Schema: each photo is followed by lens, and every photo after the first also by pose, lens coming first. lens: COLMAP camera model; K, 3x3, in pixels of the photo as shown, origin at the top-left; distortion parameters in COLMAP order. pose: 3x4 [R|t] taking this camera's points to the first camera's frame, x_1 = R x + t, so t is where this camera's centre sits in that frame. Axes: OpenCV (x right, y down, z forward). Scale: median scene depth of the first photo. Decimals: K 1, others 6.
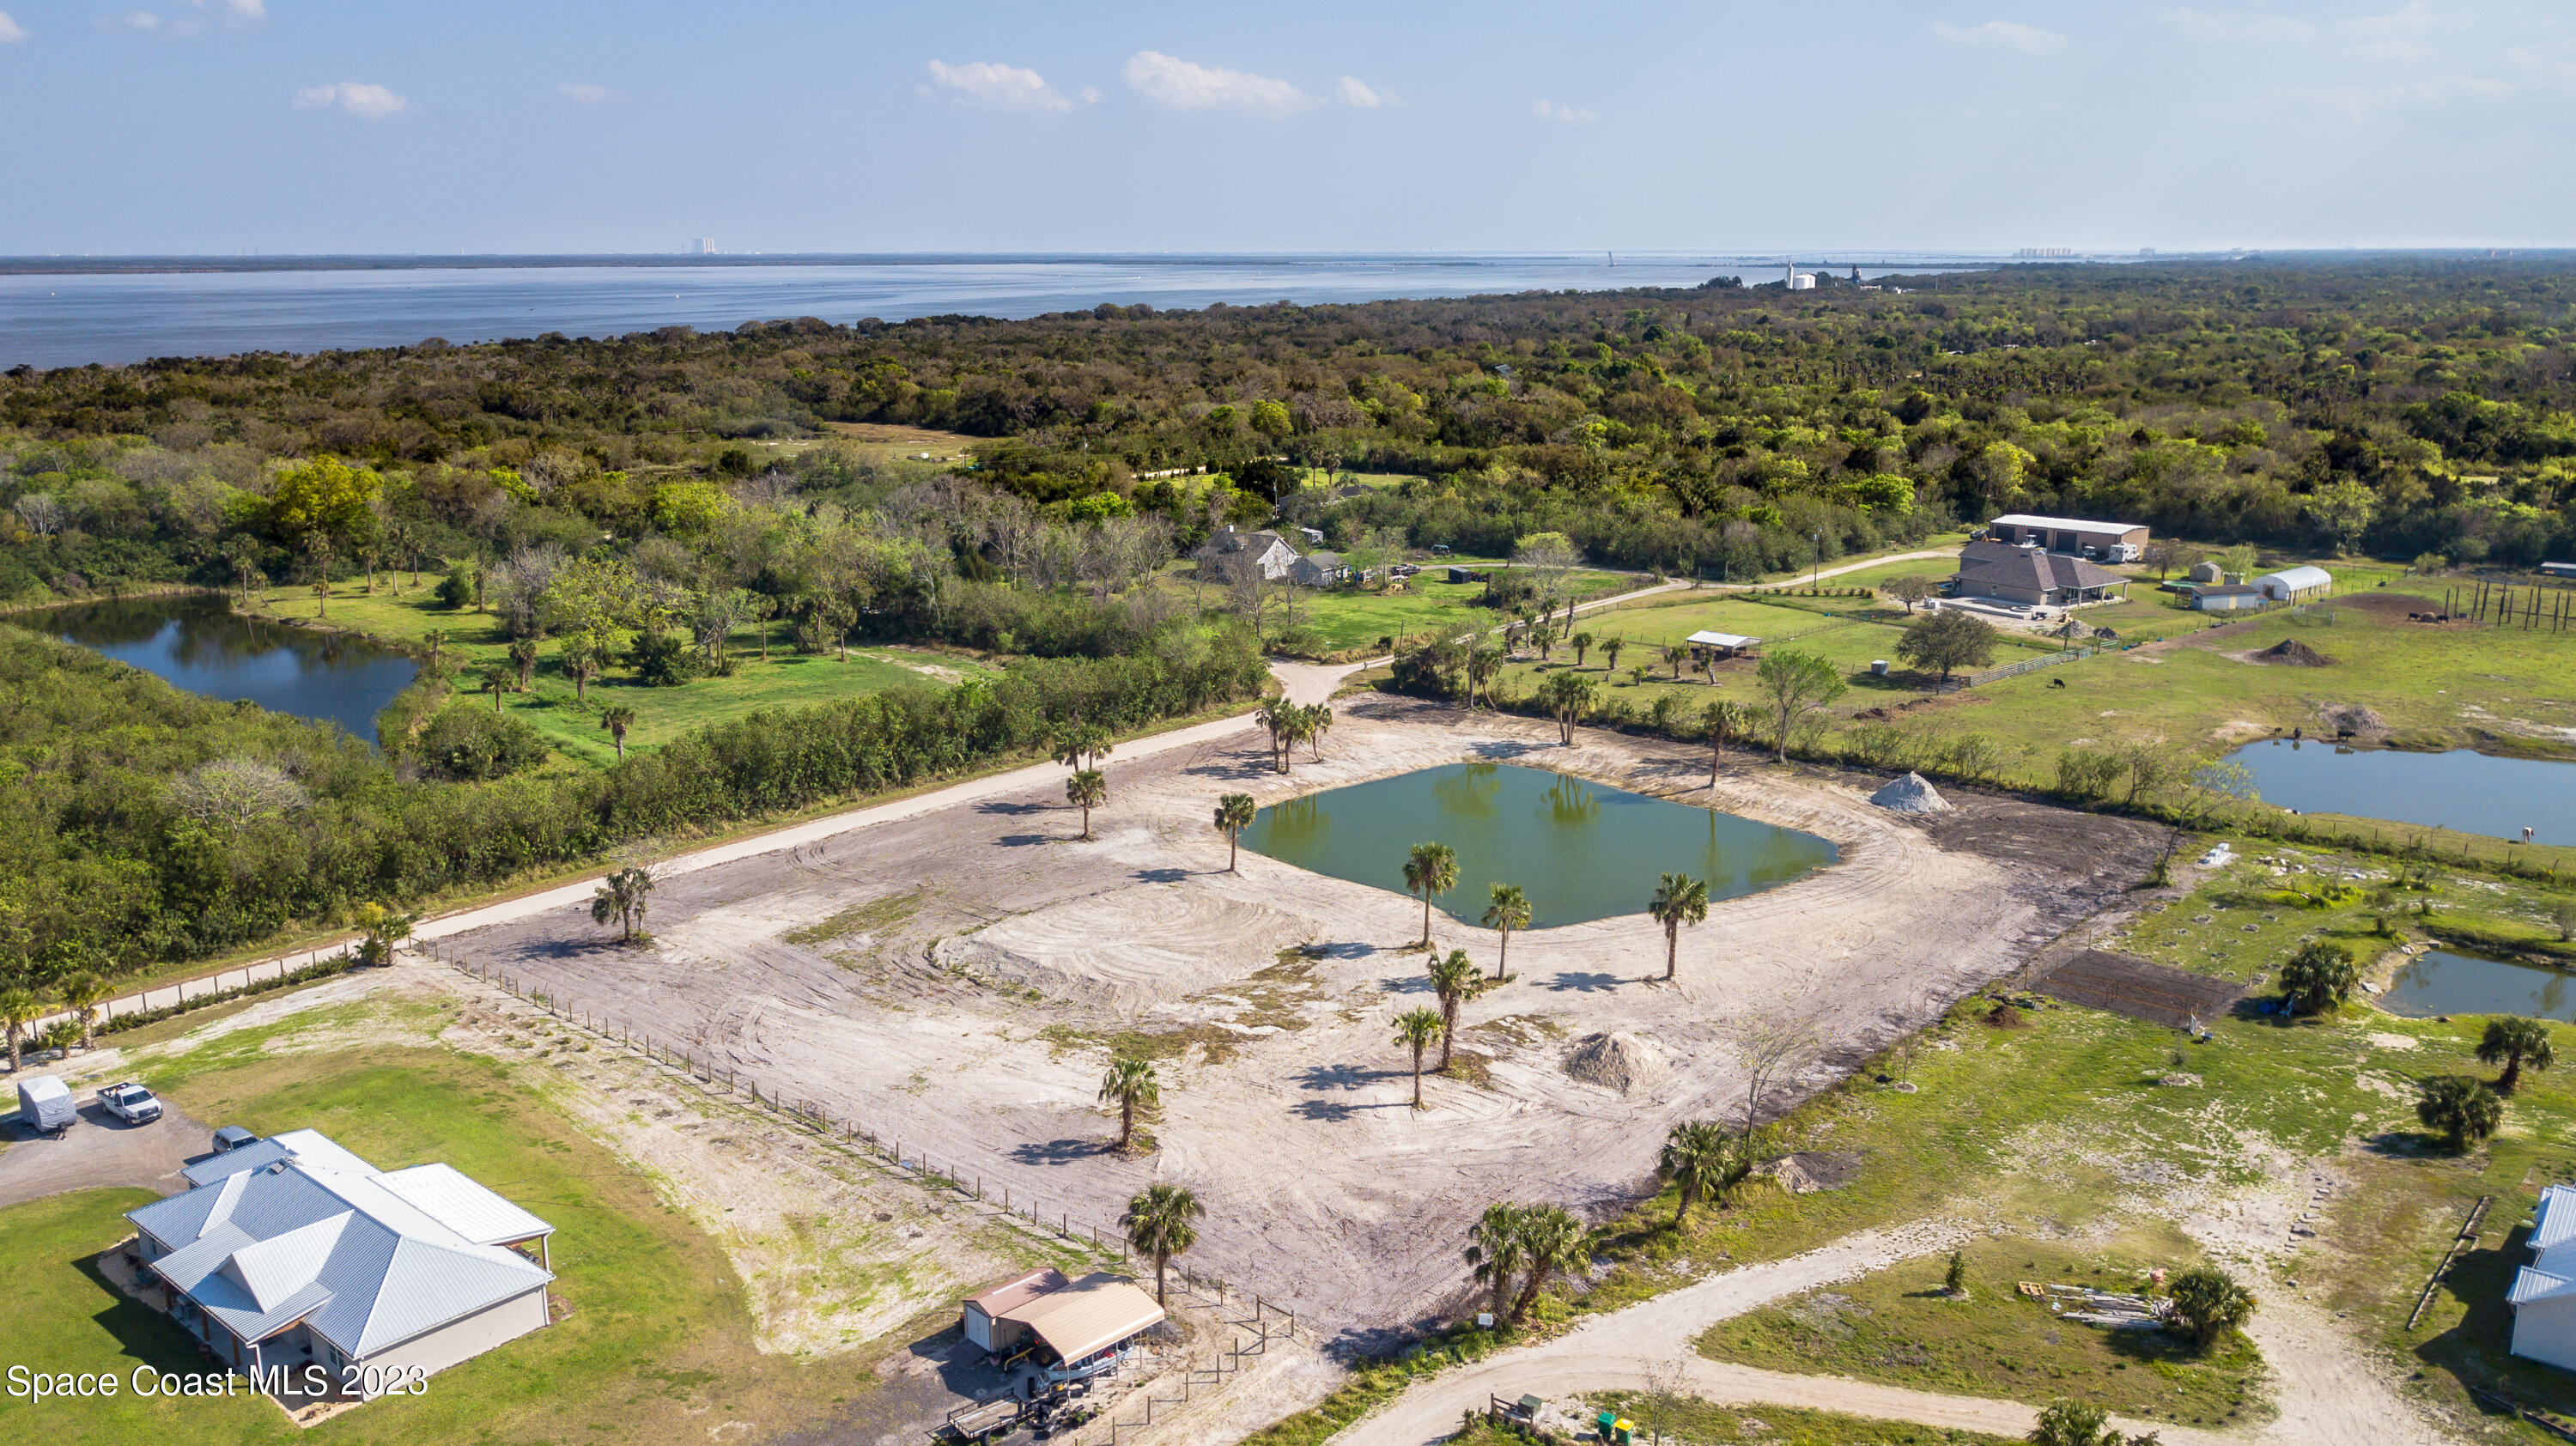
lens RADIAL K [[2055.7, 0, 1290.9], [0, 2055.7, 626.1], [0, 0, 1]] dist [0.040255, -0.085998]
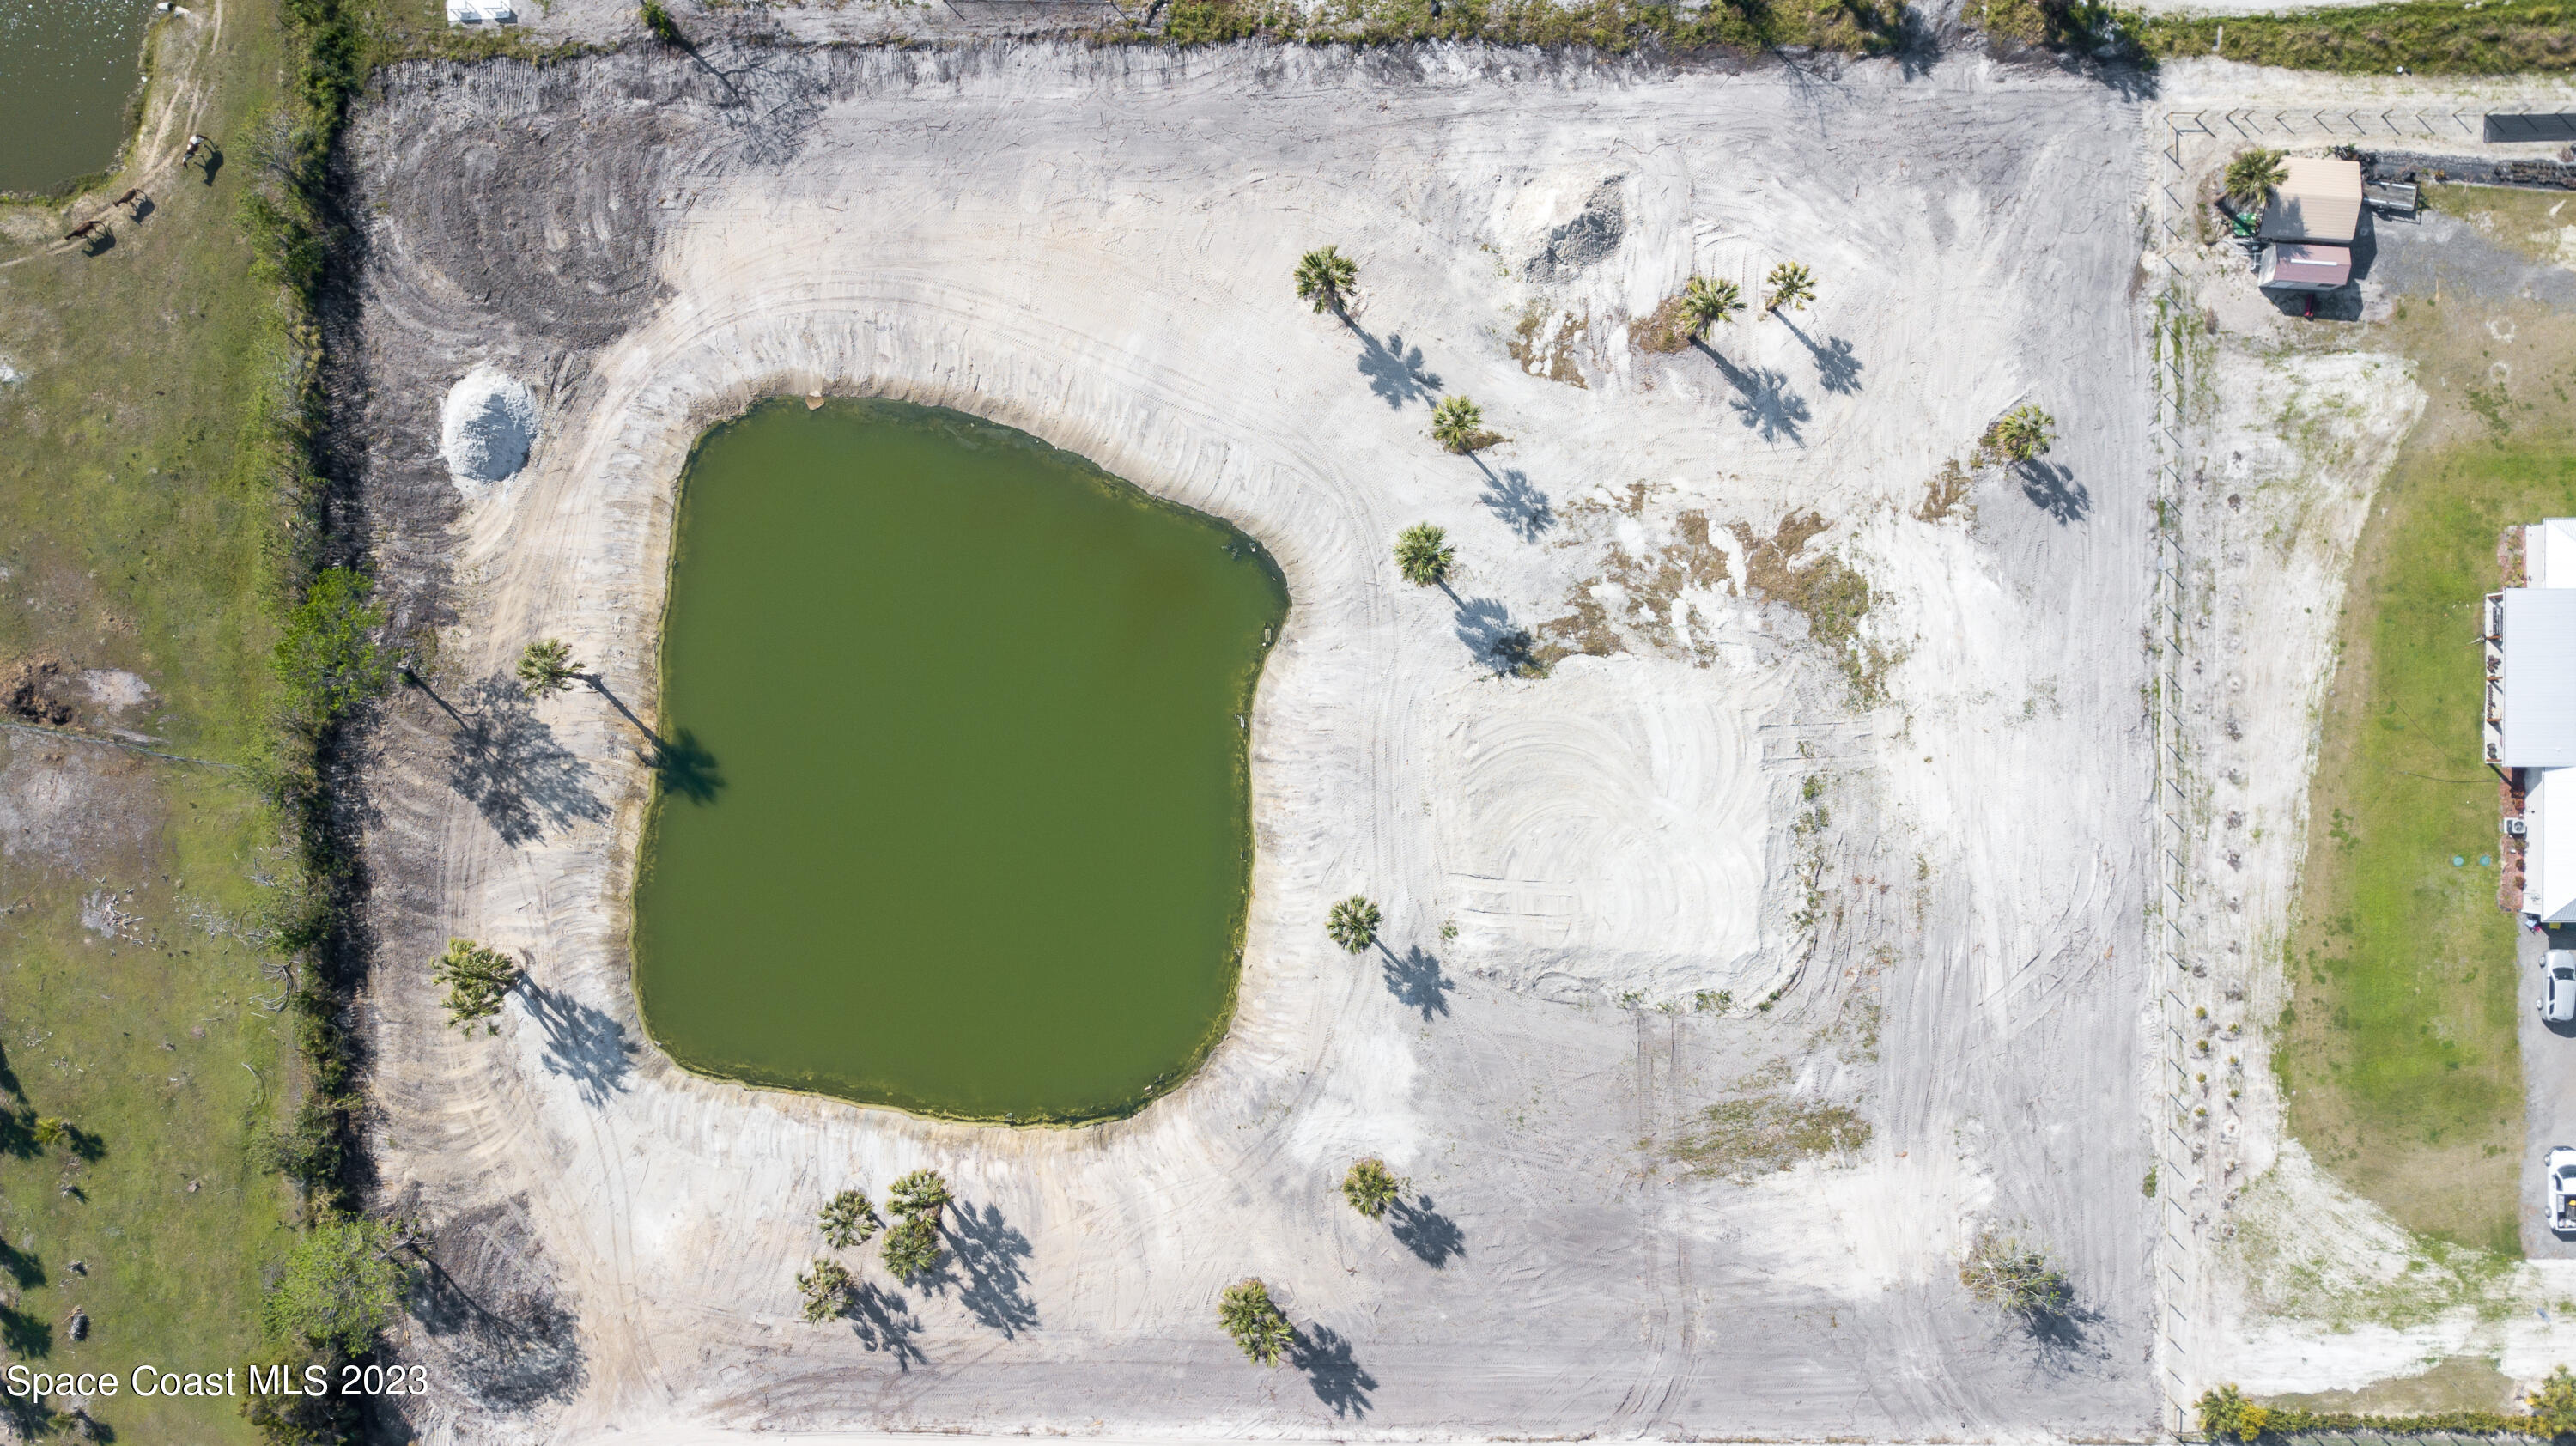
lens RADIAL K [[2011.9, 0, 1288.0], [0, 2011.9, 723.0], [0, 0, 1]] dist [0.010038, -0.002355]
pose [[-0.658059, -0.752966, -0.000777, 0.055103], [0.154096, -0.135682, 0.978696, -0.738032], [-0.737030, 0.643920, 0.205316, 0.938883]]
